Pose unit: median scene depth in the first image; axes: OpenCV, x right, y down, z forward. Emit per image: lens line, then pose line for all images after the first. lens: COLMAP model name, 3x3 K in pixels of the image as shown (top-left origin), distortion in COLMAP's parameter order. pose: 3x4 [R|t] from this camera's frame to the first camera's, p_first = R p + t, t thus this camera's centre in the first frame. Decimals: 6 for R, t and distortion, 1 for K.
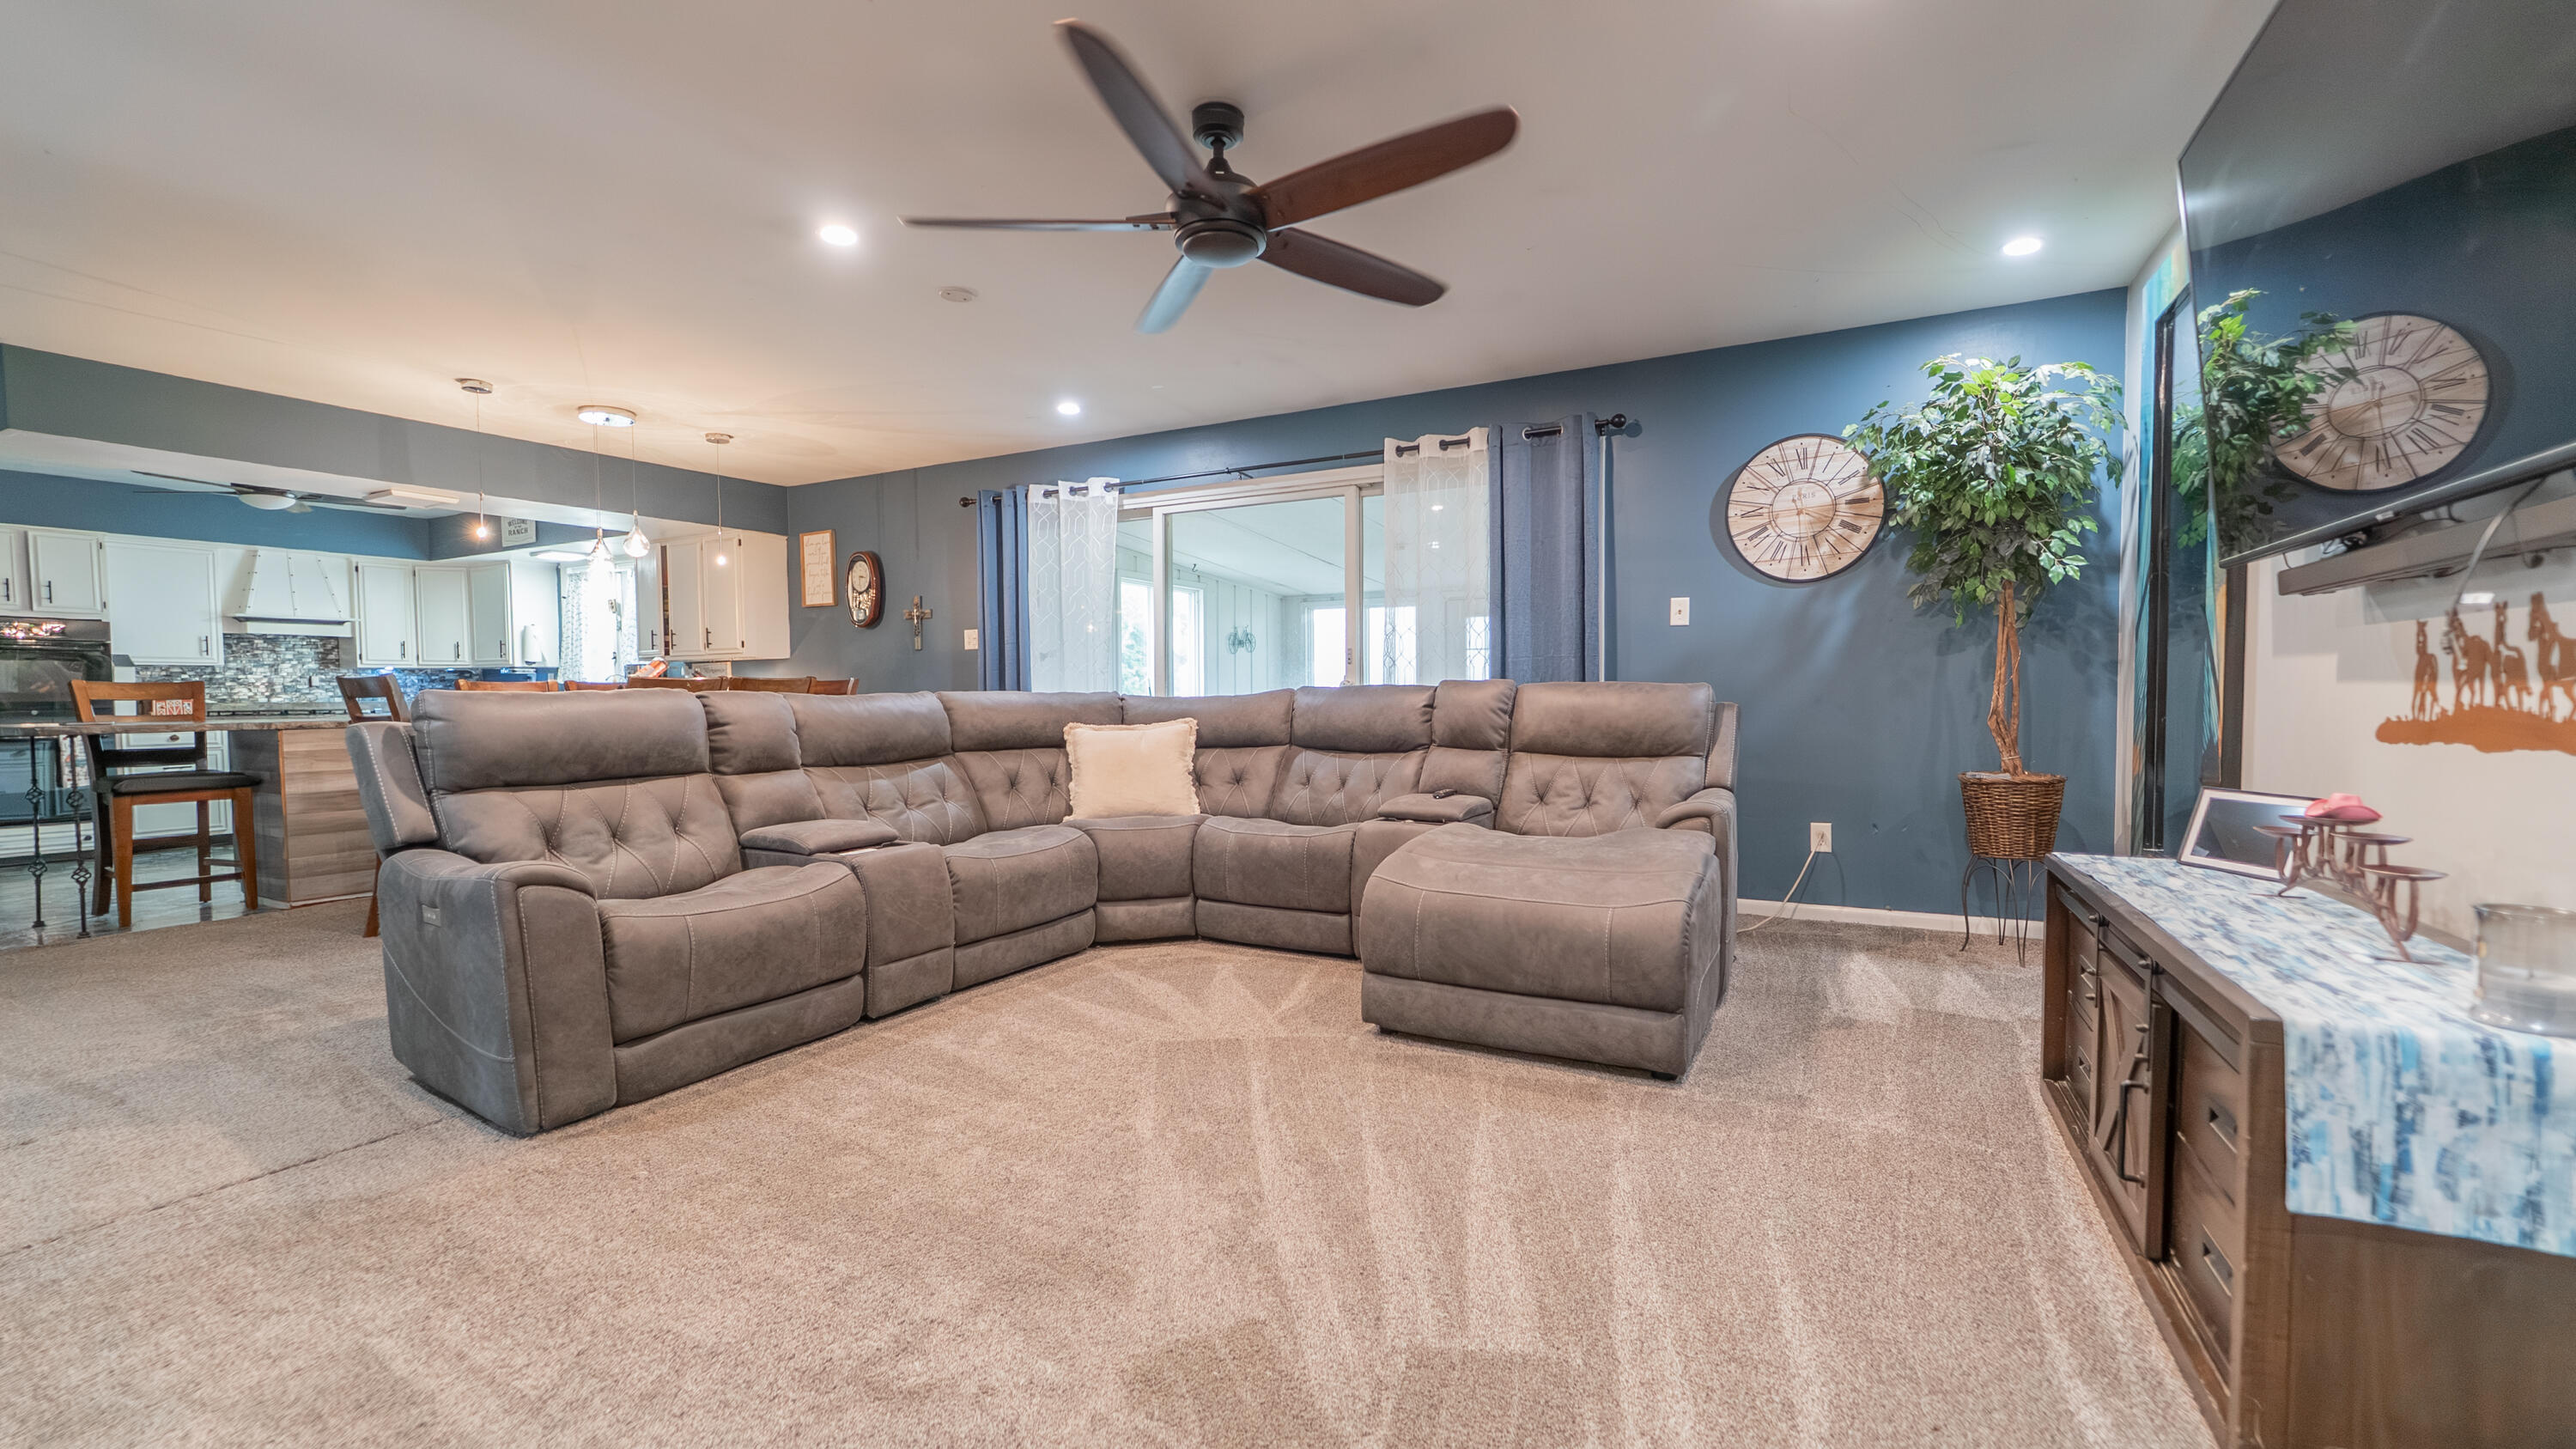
lens RADIAL K [[1042.9, 0, 1303.0], [0, 1042.9, 734.2], [0, 0, 1]] dist [-0.000322, -0.001353]
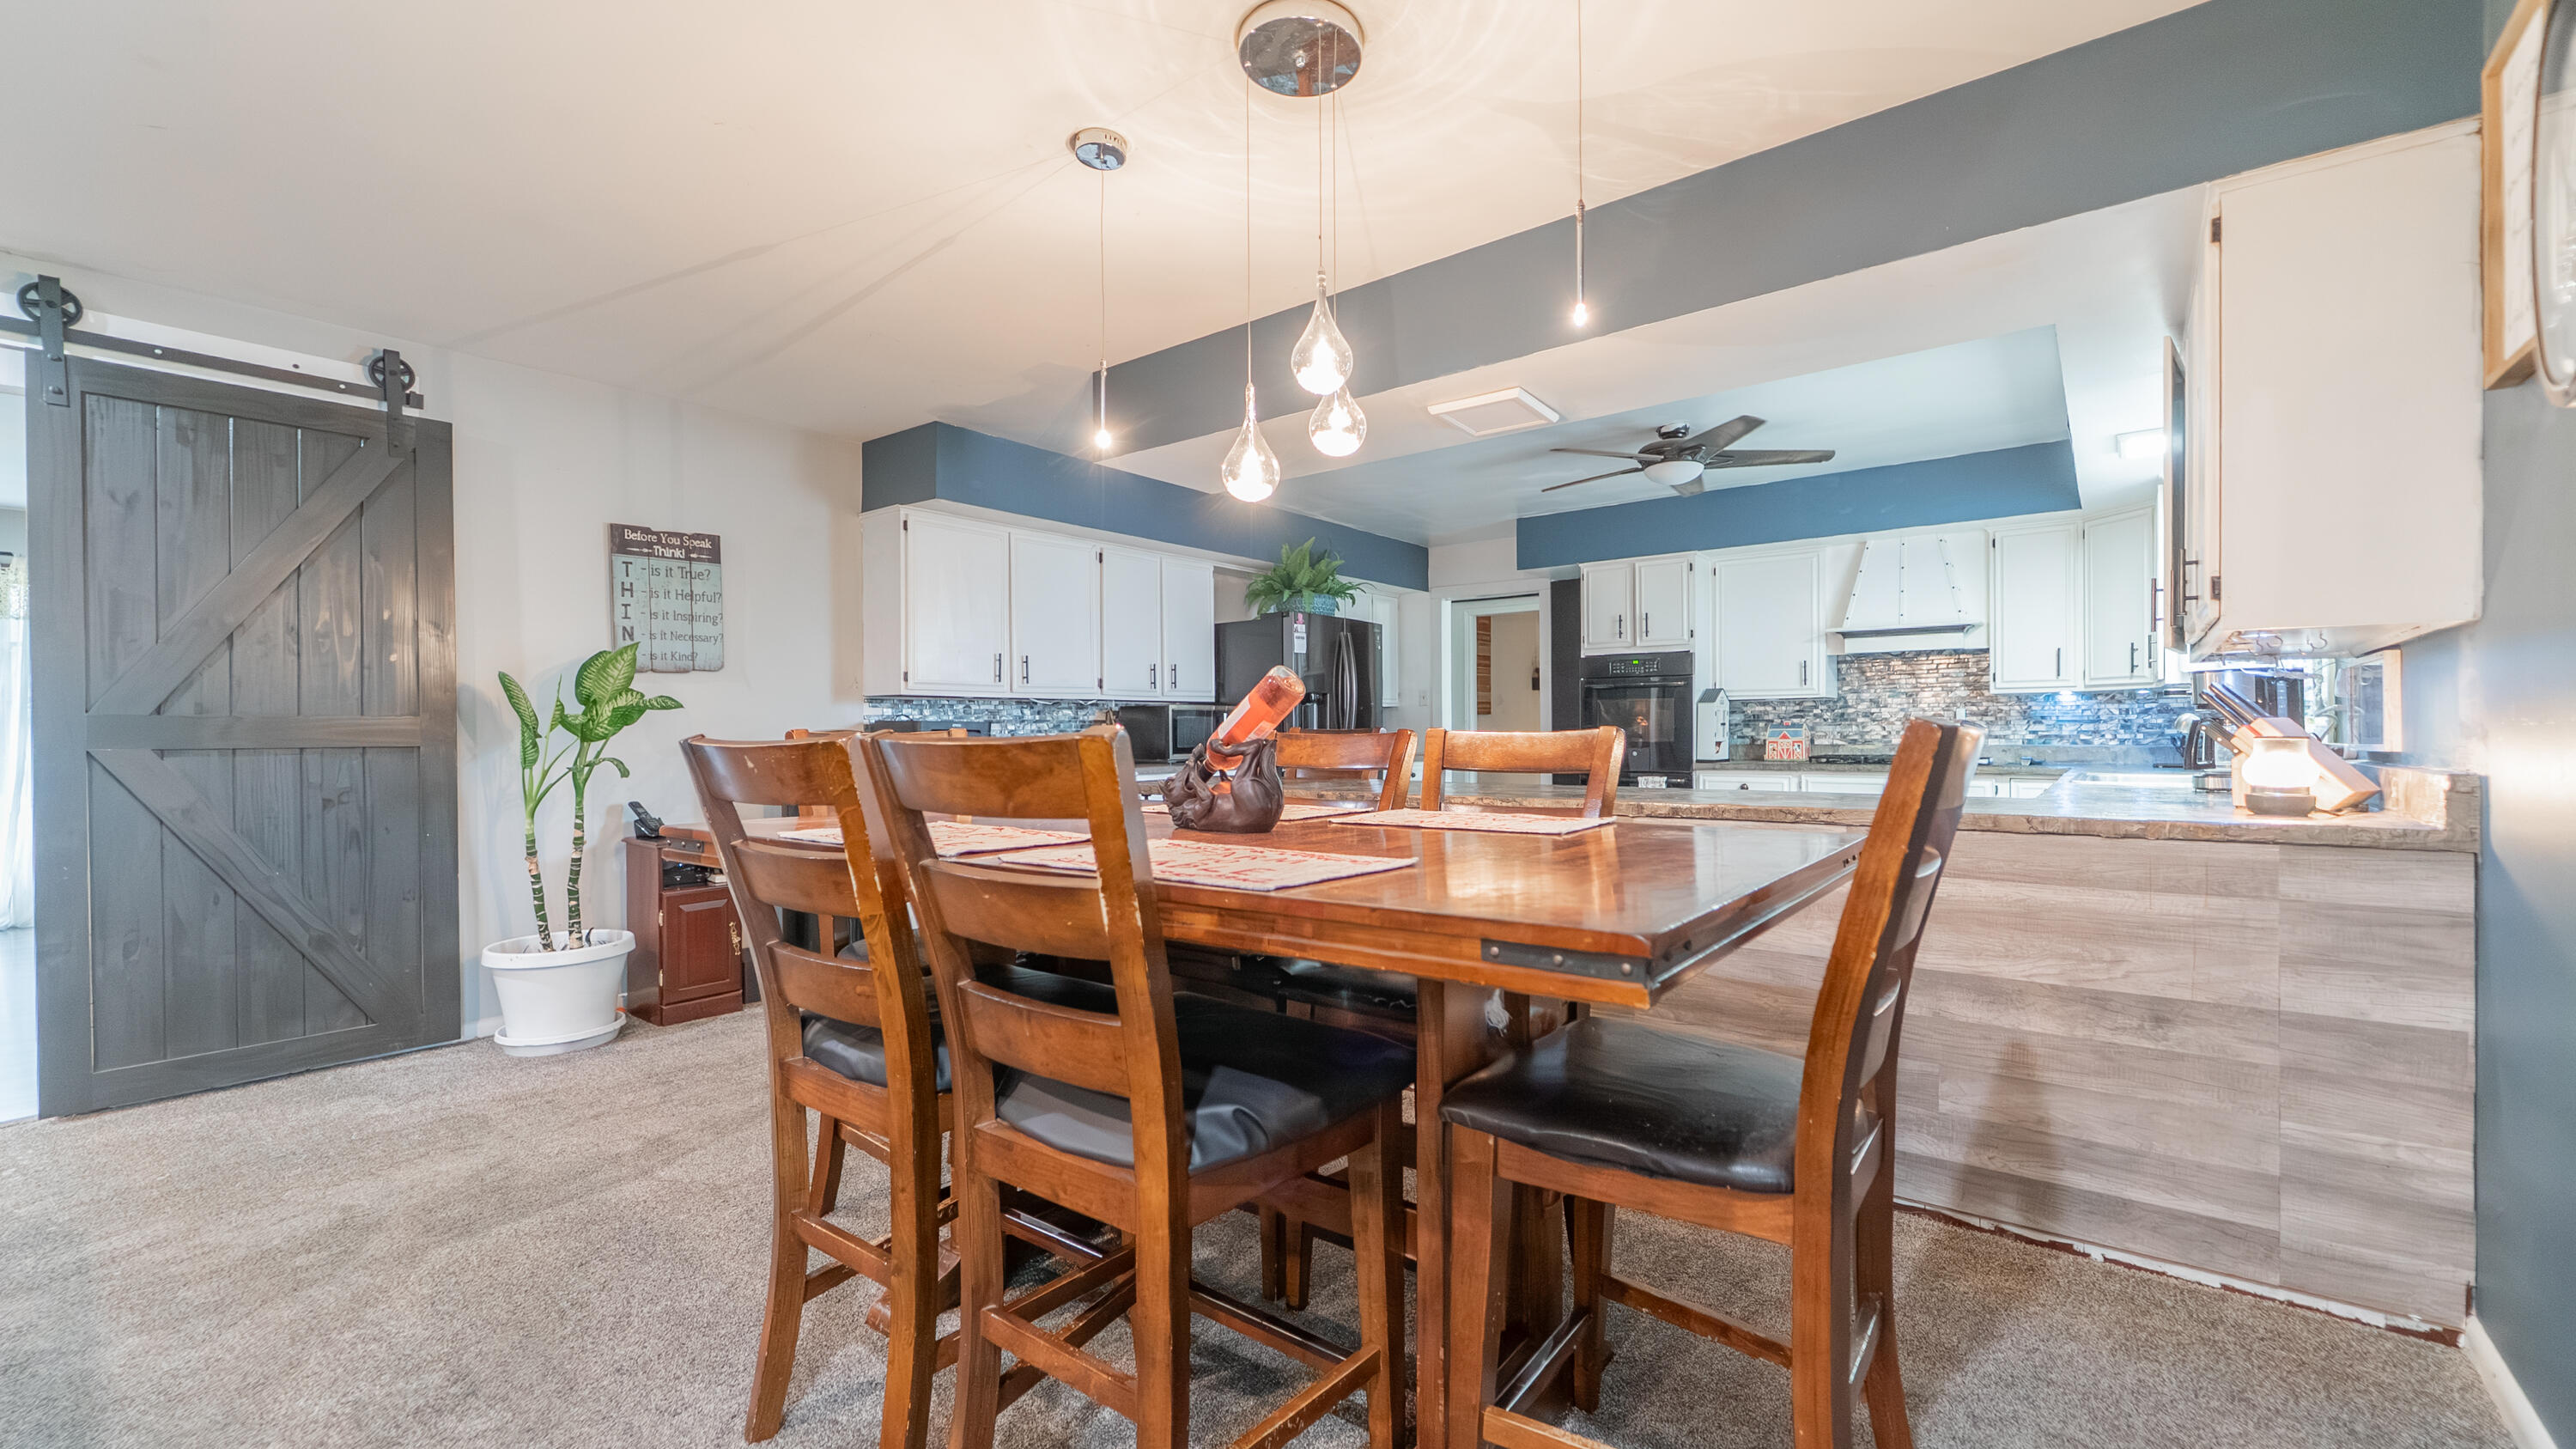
lens RADIAL K [[1042.9, 0, 1301.7], [0, 1042.9, 738.1], [0, 0, 1]] dist [-0.000322, -0.001353]
pose [[-0.186954, 0.018605, -0.982192, -0.288951], [-0.030838, 0.999217, 0.024797, -0.061667], [0.981885, 0.034924, -0.186234, 1.098916]]
